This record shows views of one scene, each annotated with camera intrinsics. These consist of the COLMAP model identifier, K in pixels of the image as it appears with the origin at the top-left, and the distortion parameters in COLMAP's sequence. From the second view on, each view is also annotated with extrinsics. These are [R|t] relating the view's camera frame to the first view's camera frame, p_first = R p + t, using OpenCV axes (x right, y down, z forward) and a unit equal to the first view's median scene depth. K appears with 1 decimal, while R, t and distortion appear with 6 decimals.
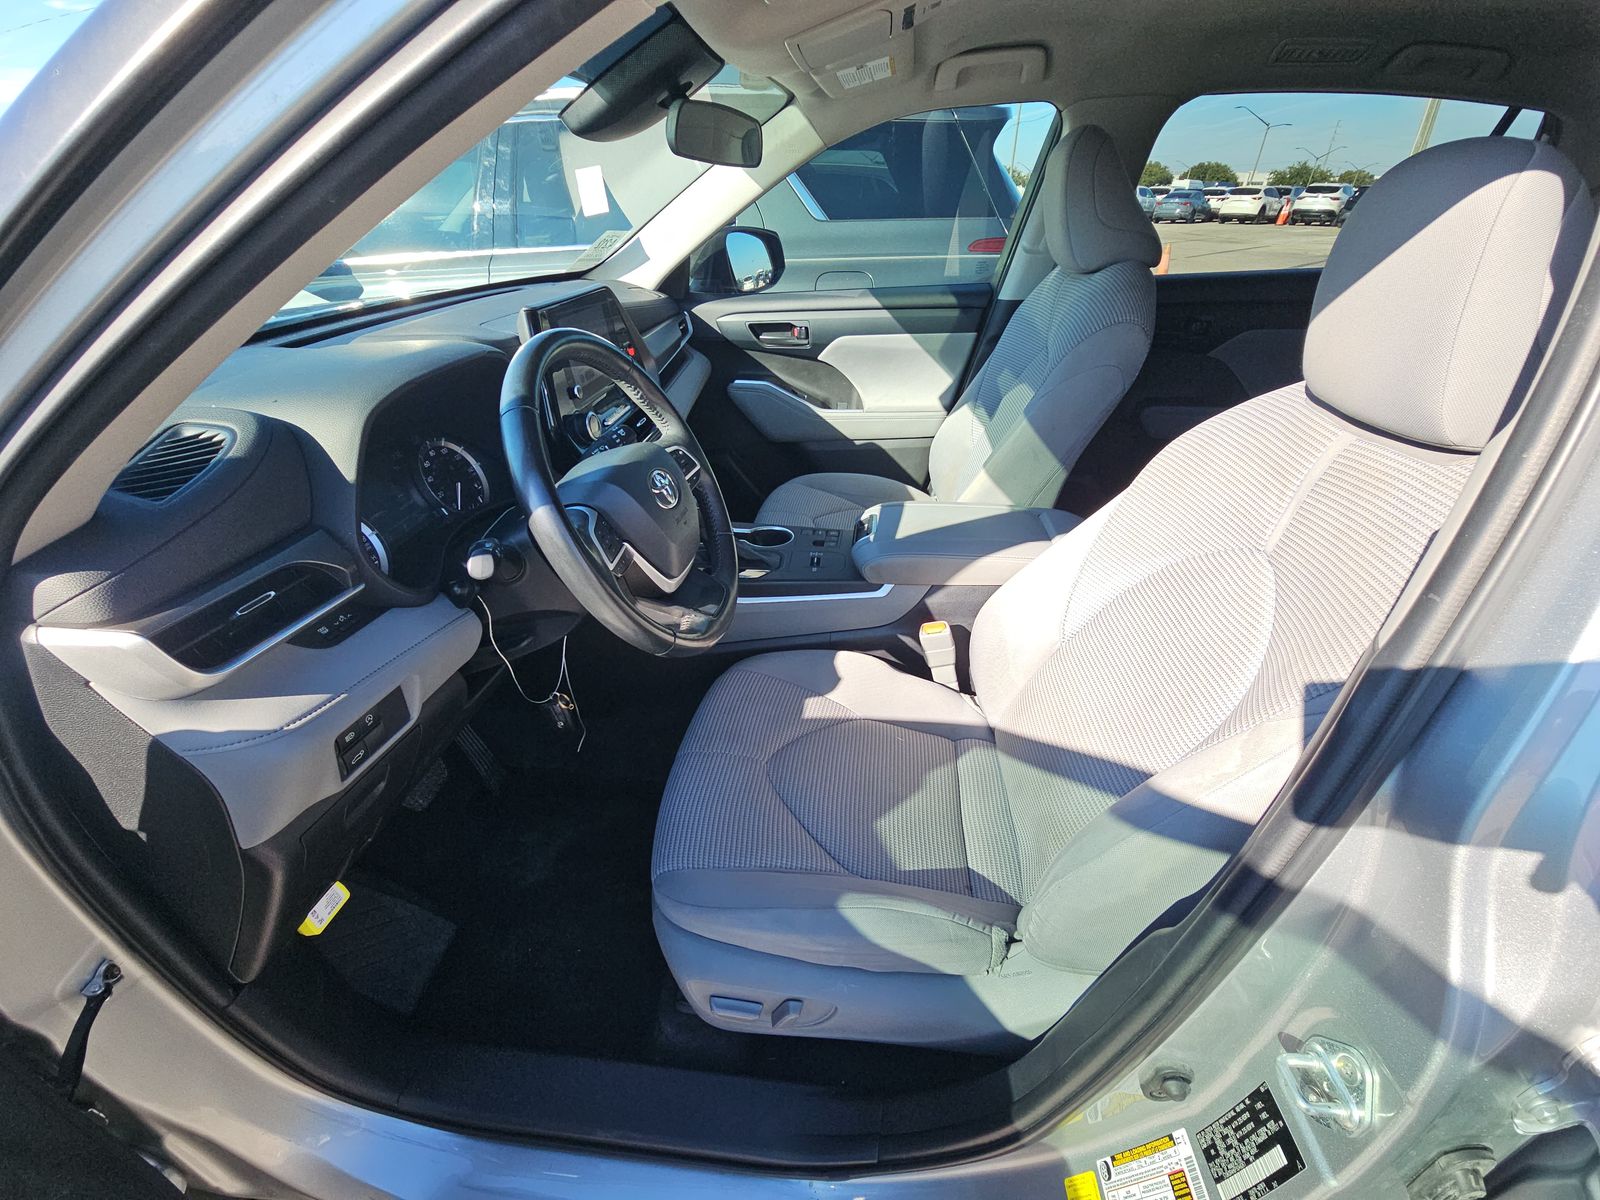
lens RADIAL K [[648.1, 0, 806.1], [0, 648.1, 601.8], [0, 0, 1]] dist [-0.002248, -0.000067]
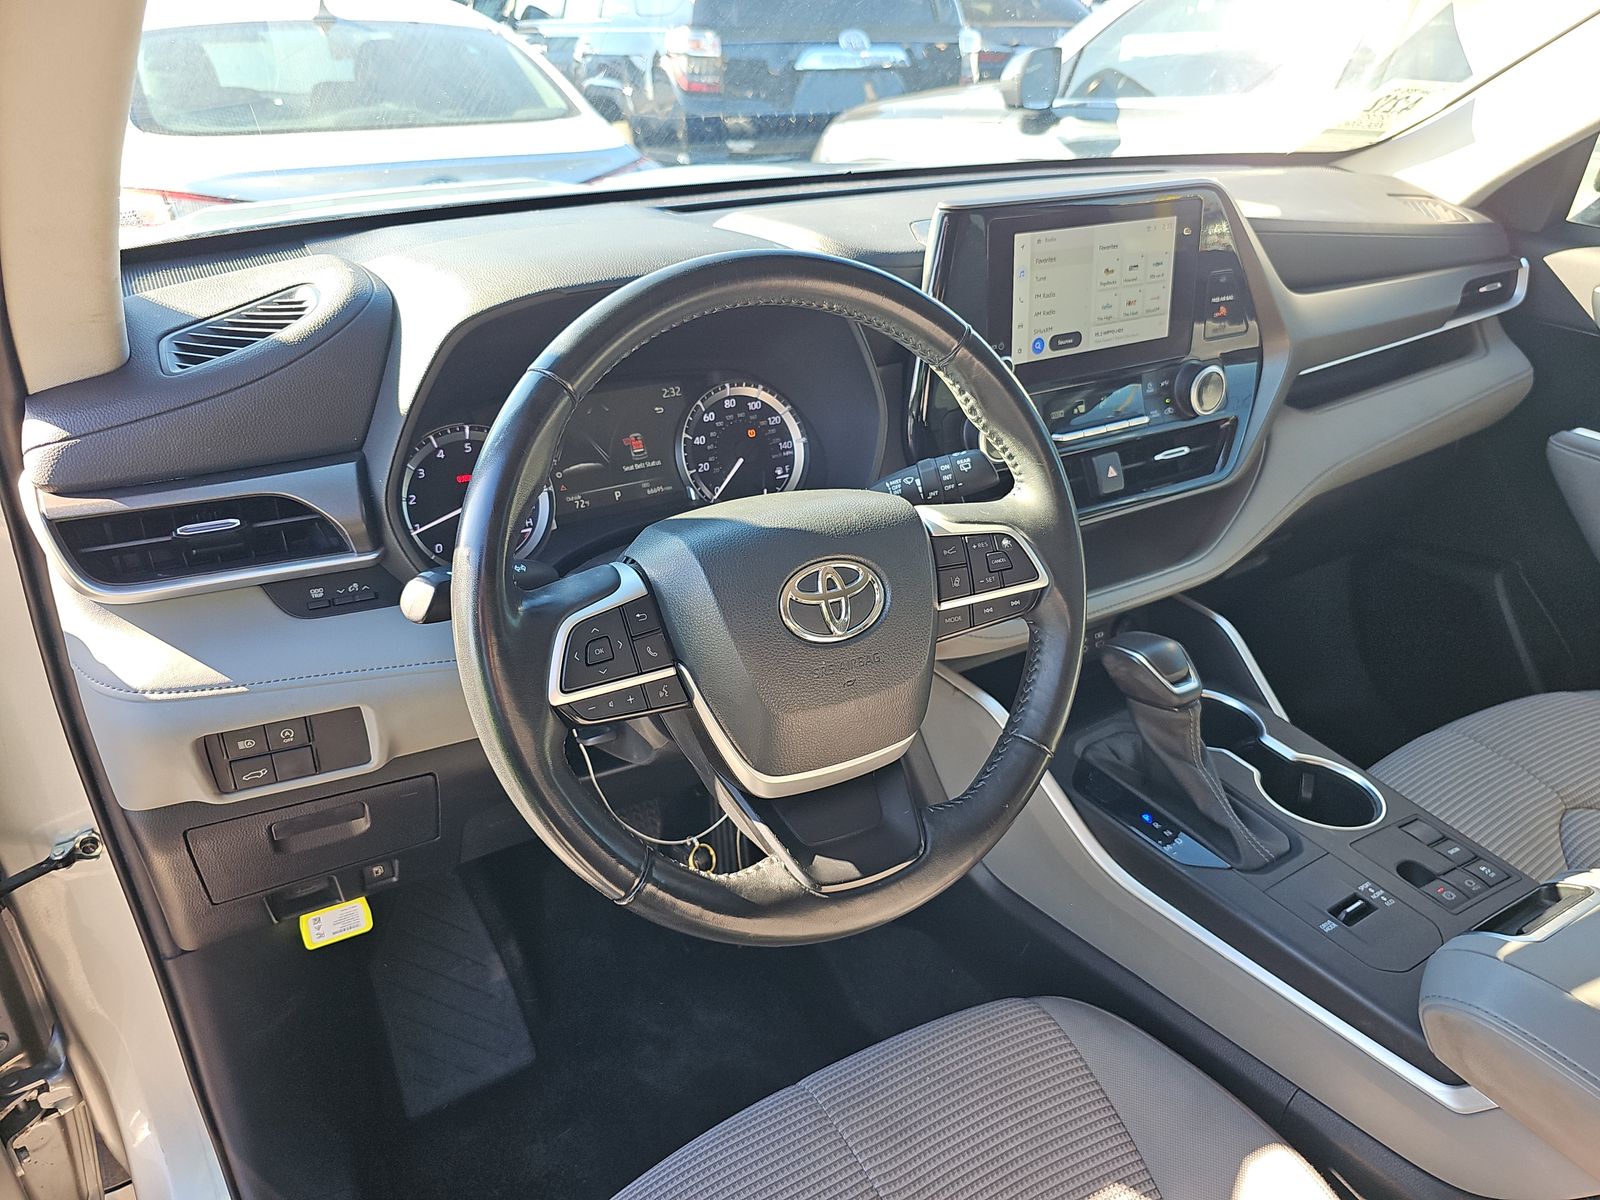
lens RADIAL K [[1060.4, 0, 798.4], [0, 1060.4, 612.6], [0, 0, 1]] dist [0.024886, -0.020296]
pose [[0.591526, 0.395419, -0.702667, 0.264388], [-0.433054, 0.890926, 0.136803, -0.220930], [0.680119, 0.223370, 0.698244, 0.379707]]
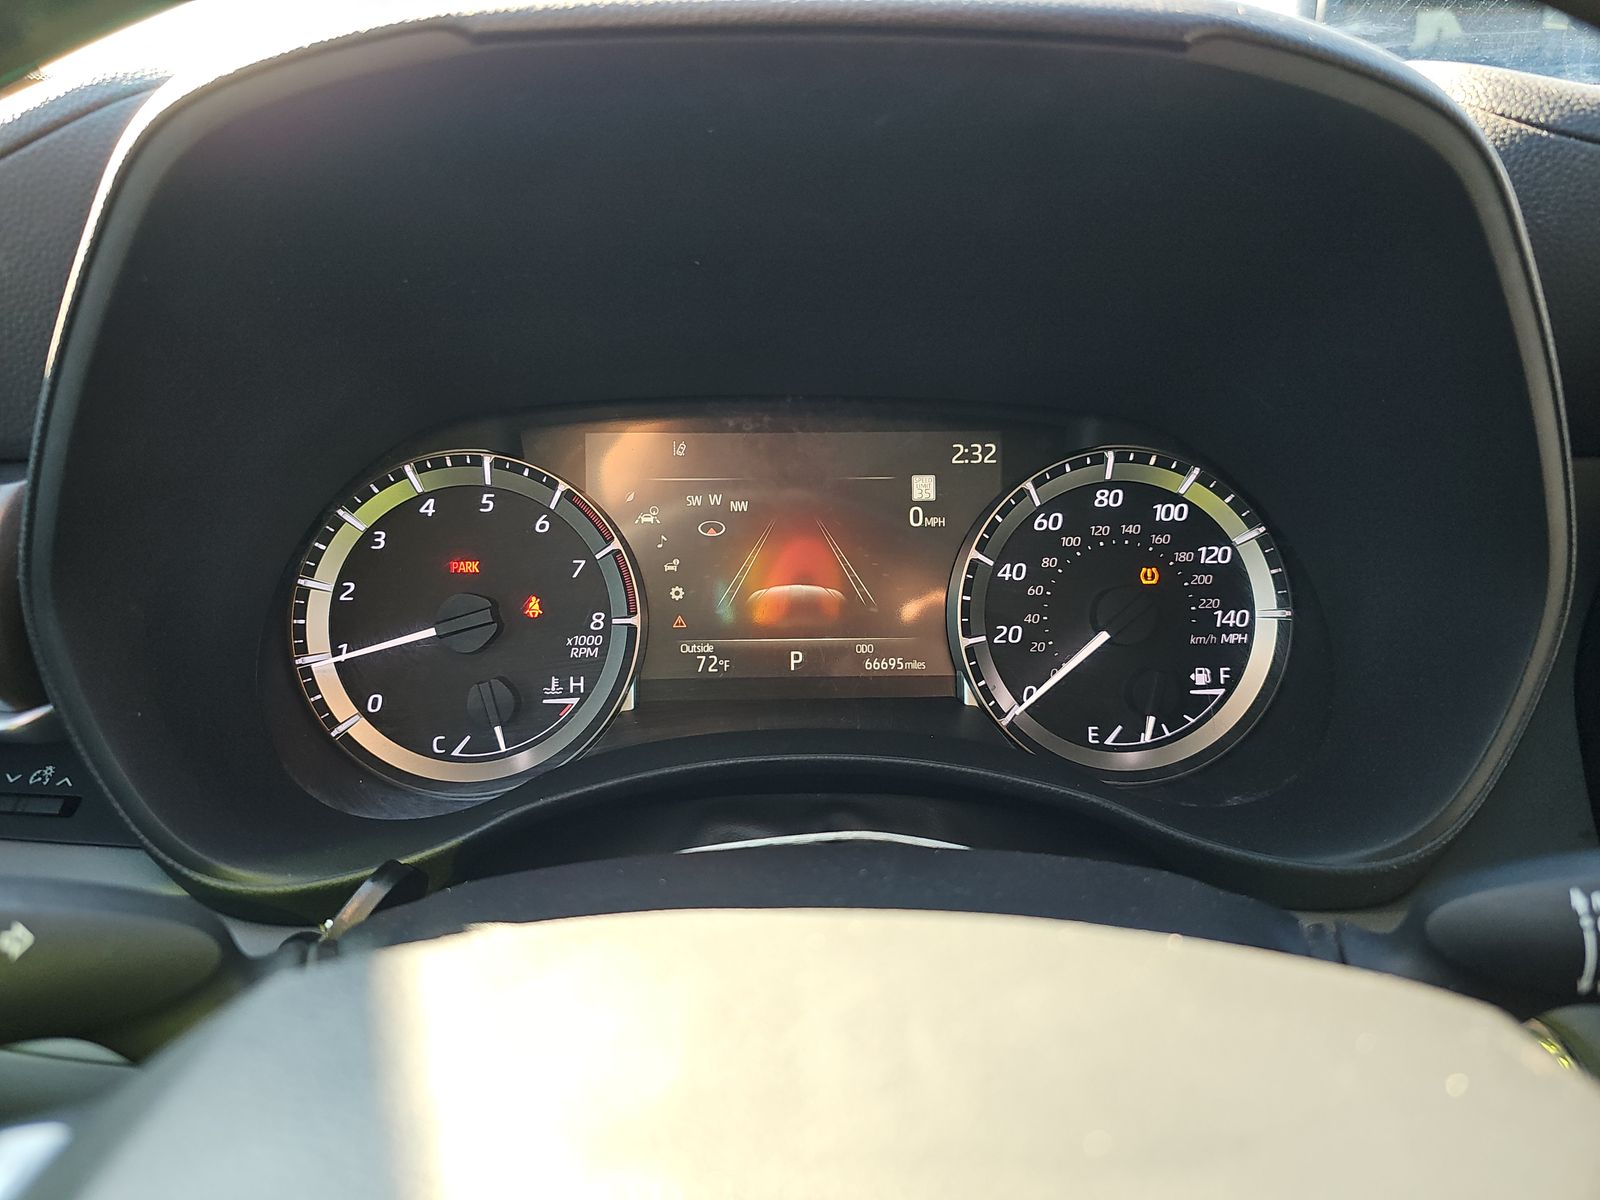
lens RADIAL K [[1060.4, 0, 799.3], [0, 1060.4, 588.7], [0, 0, 1]] dist [0.024886, -0.020296]
pose [[0.144673, 0.398757, -0.905573, -0.188919], [-0.530000, 0.804070, 0.269389, -0.252688], [0.835565, 0.440981, 0.327669, 0.776771]]
